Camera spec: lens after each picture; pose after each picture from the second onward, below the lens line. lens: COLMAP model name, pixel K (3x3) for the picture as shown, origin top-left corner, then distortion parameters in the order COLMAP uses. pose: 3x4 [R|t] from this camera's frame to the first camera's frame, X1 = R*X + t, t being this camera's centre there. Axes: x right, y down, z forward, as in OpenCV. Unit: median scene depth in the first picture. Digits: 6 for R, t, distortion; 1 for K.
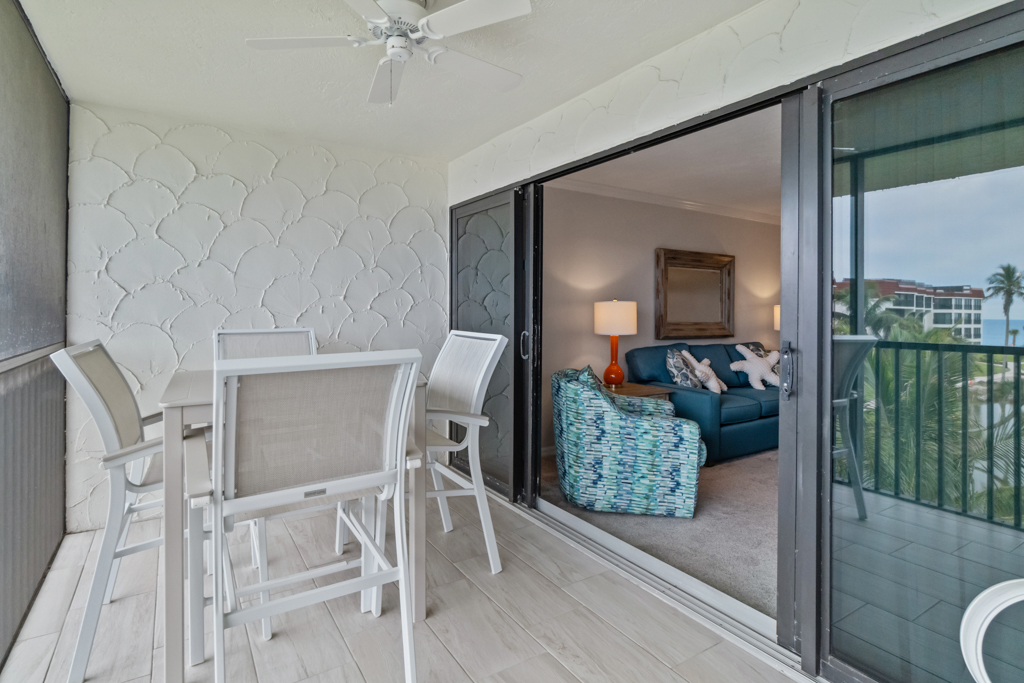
lens RADIAL K [[523.4, 0, 494.9], [0, 523.4, 320.8], [0, 0, 1]] dist [-0.003715, -0.000927]
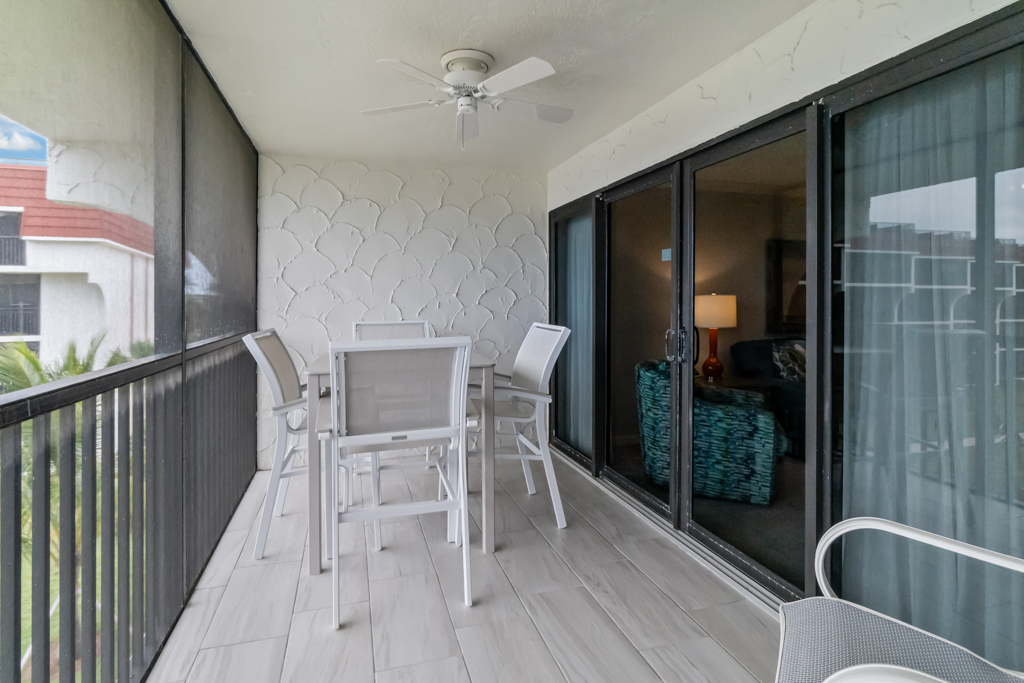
lens RADIAL K [[530.5, 0, 498.6], [0, 530.5, 316.7], [0, 0, 1]] dist [-0.001844, -0.000663]
pose [[0.962174, 0.001015, -0.272434, 0.167062], [0.000667, 0.999981, 0.006083, -0.002665], [0.272435, -0.006035, 0.962155, -0.164680]]
